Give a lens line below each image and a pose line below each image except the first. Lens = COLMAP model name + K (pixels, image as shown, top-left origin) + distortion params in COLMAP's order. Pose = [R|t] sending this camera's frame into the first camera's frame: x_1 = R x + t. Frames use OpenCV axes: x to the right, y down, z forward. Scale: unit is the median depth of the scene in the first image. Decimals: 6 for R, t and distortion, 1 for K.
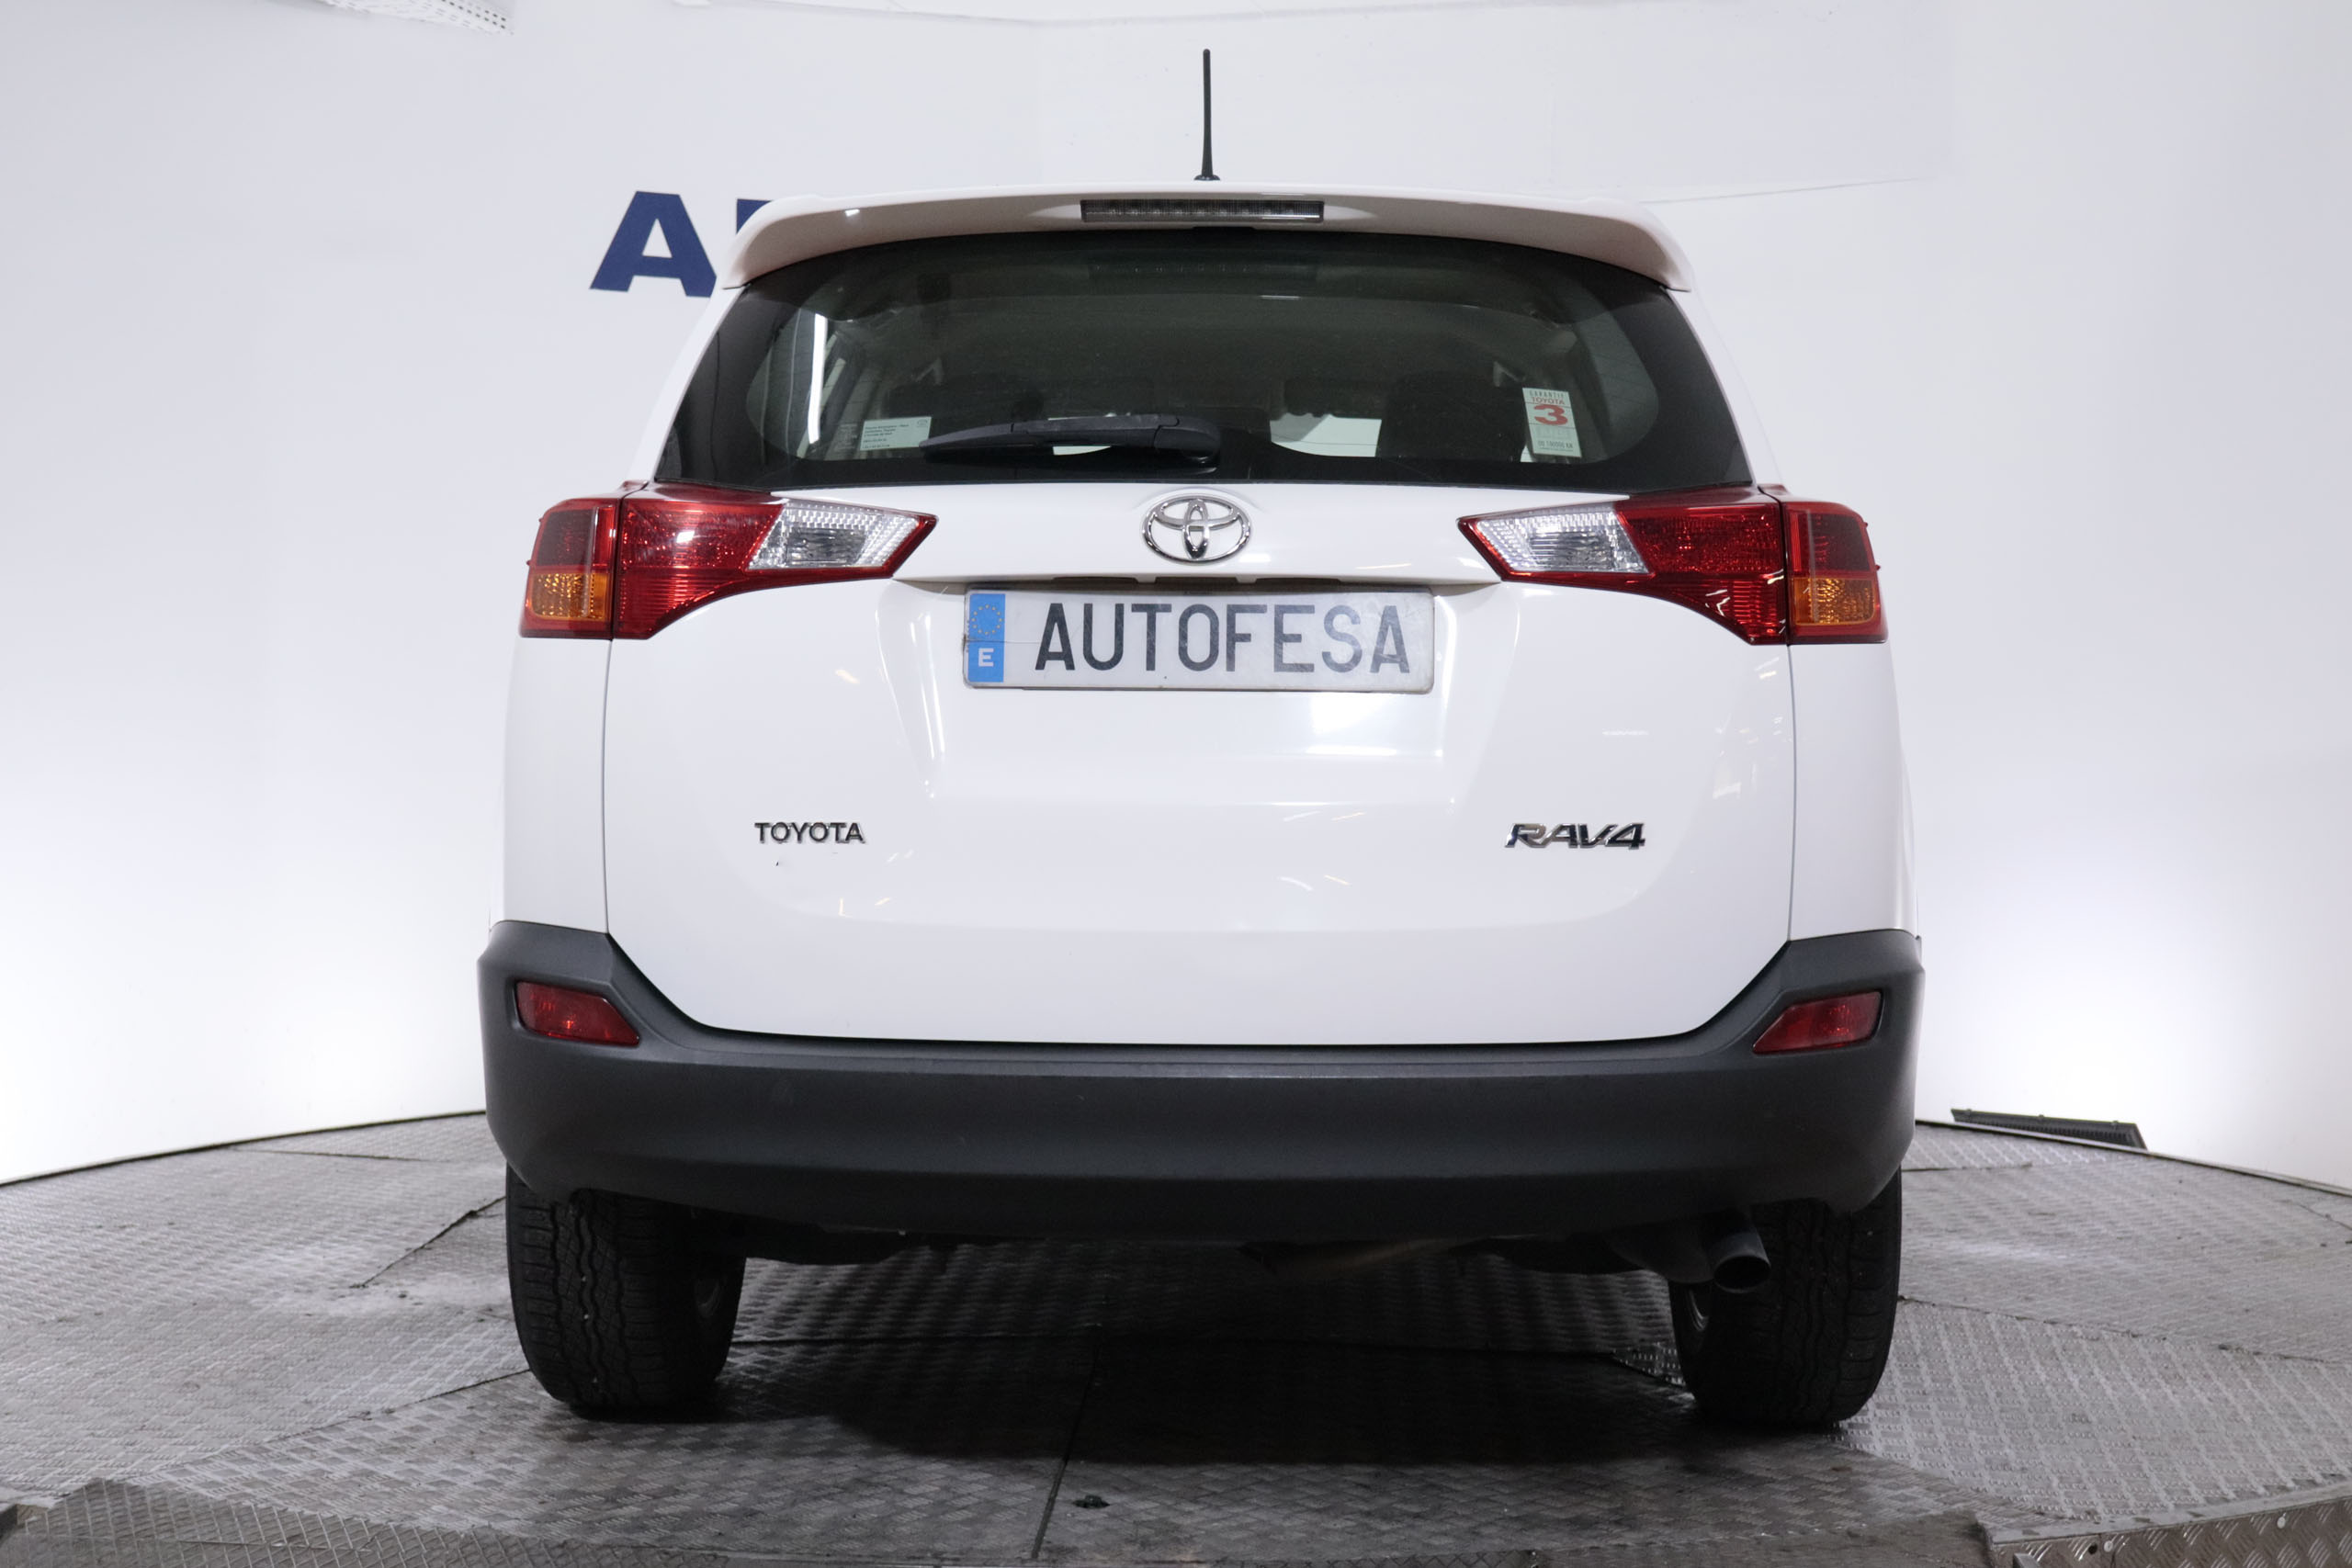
lens RADIAL K [[3499.2, 0, 1176.3], [0, 3499.2, 782.0], [0, 0, 1]] dist [-0.018921, 0.000000]
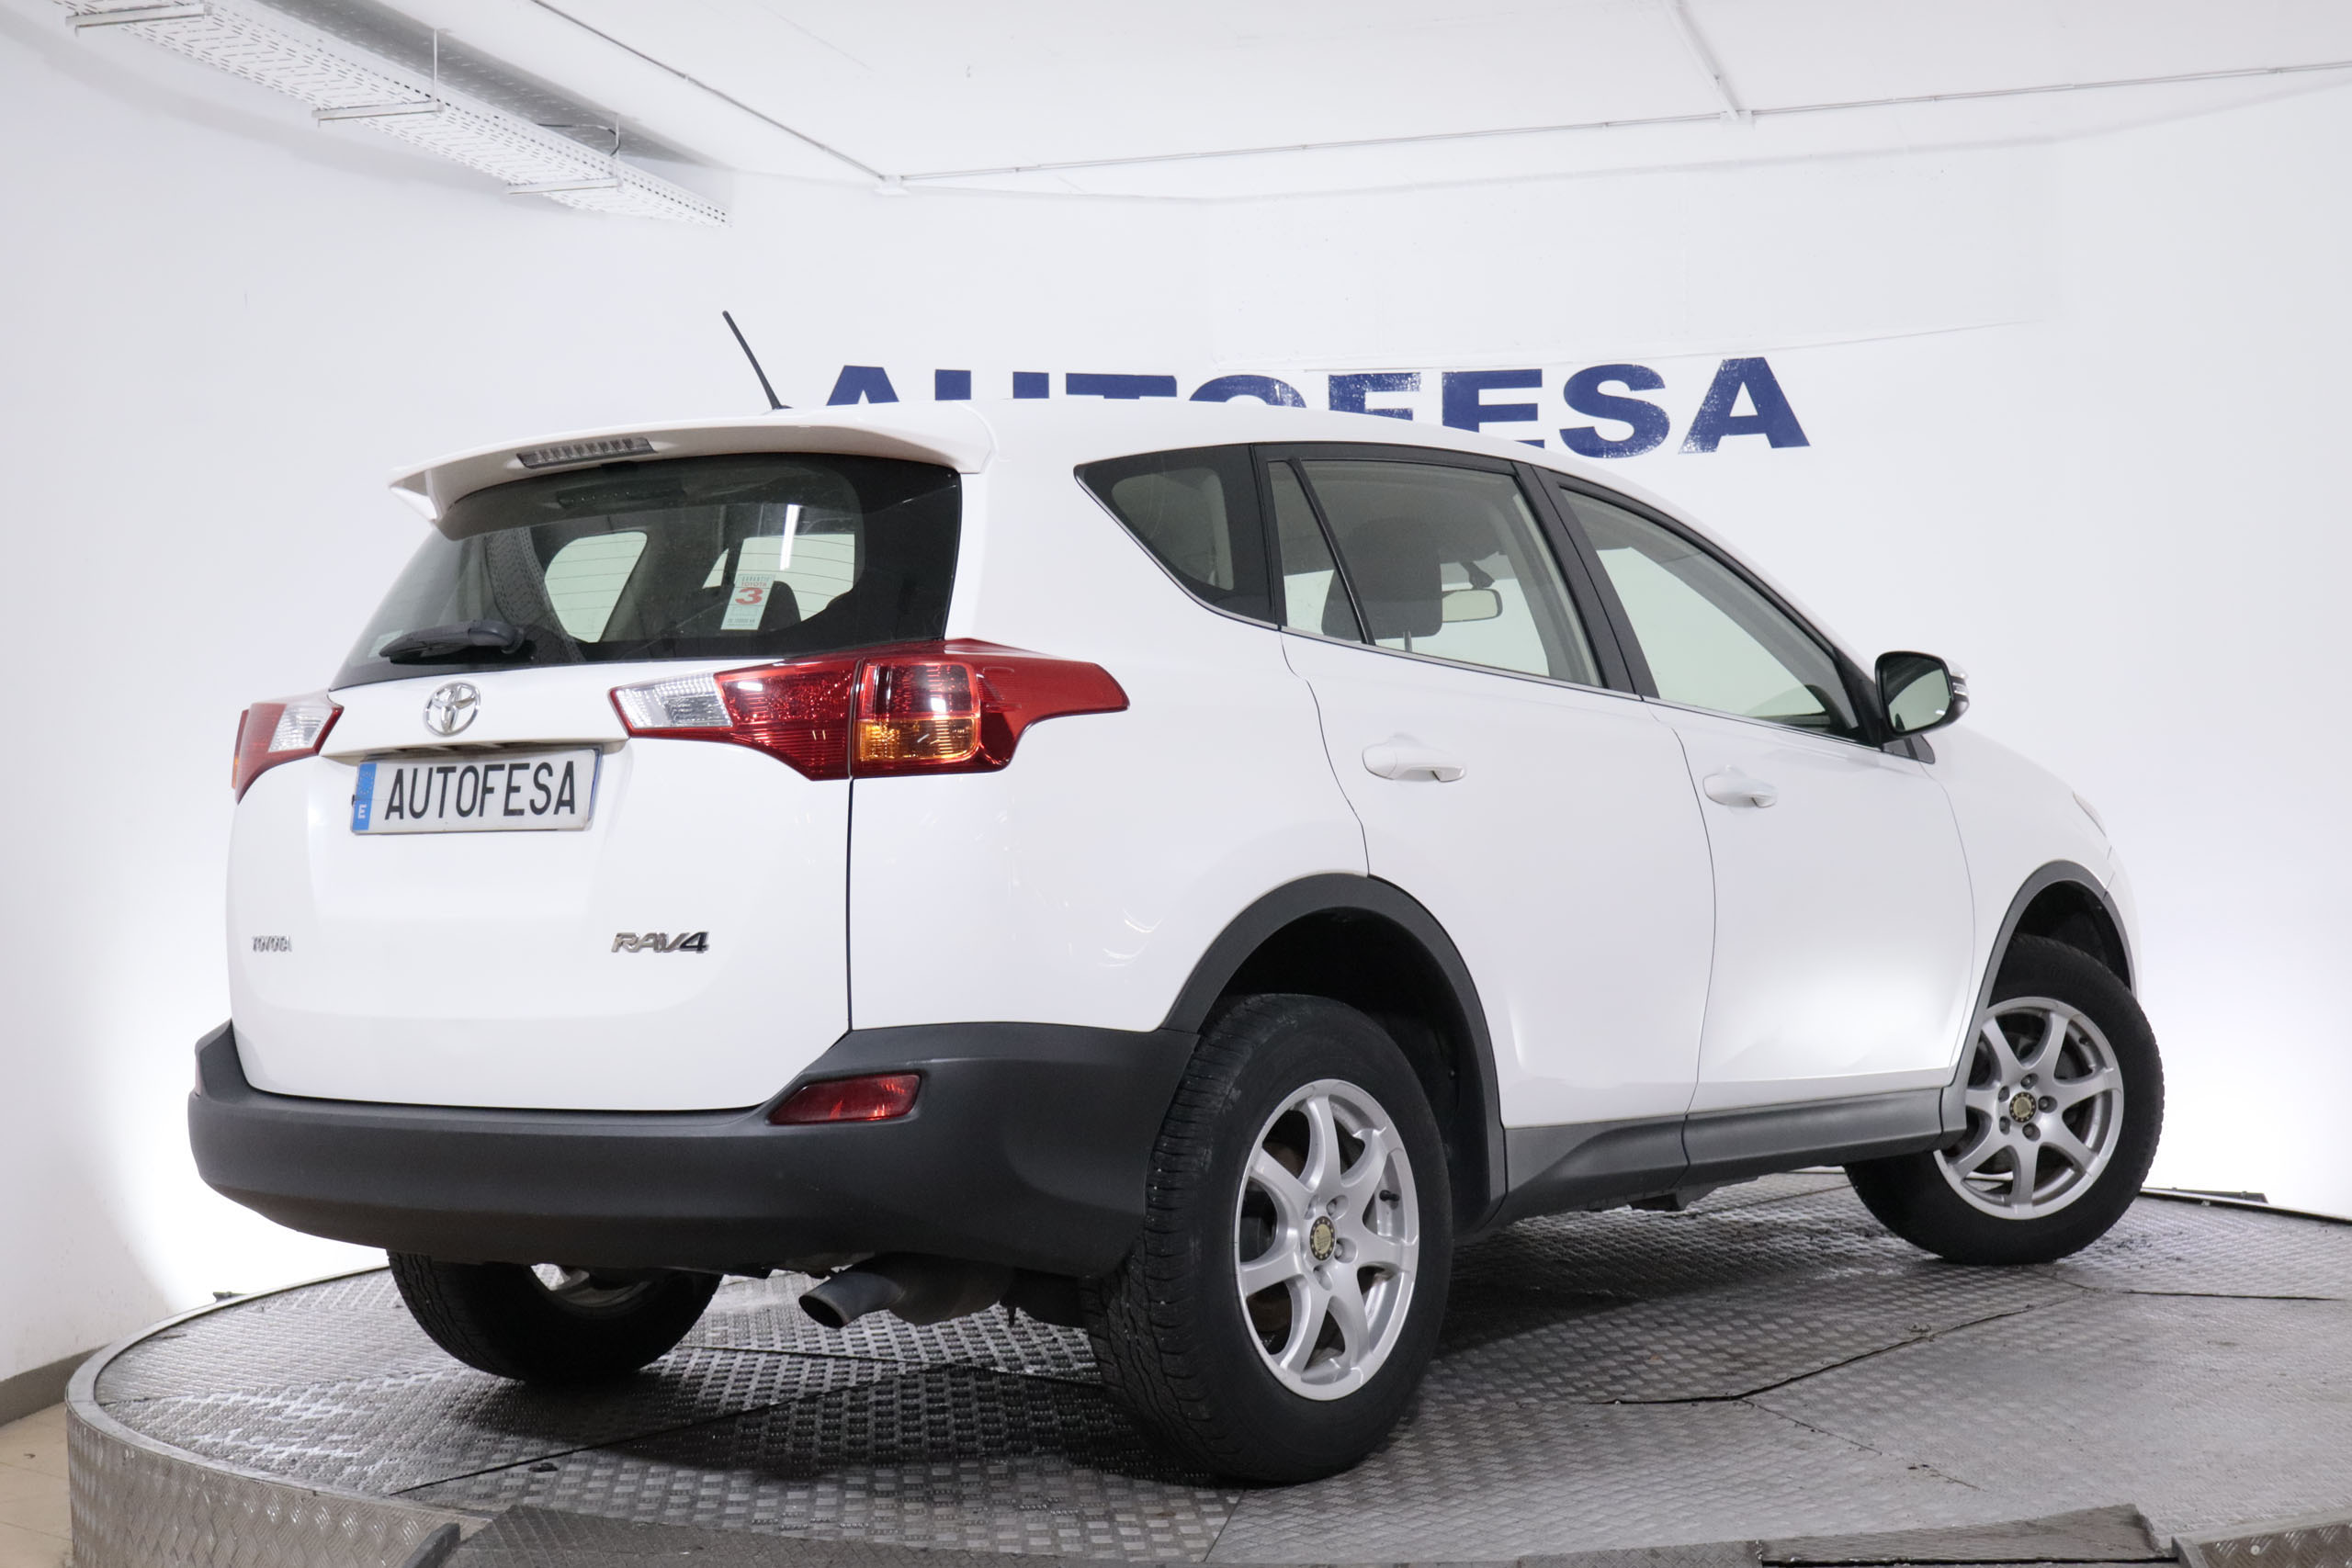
lens RADIAL K [[3339.3, 0, 1183.6], [0, 3339.3, 793.8], [0, 0, 1]] dist [-0.002607, 0.000000]
pose [[0.817639, -0.032732, -0.574800, 0.934553], [0.015110, 0.999259, -0.035409, 0.007489], [0.575533, 0.020266, 0.817527, 0.141109]]
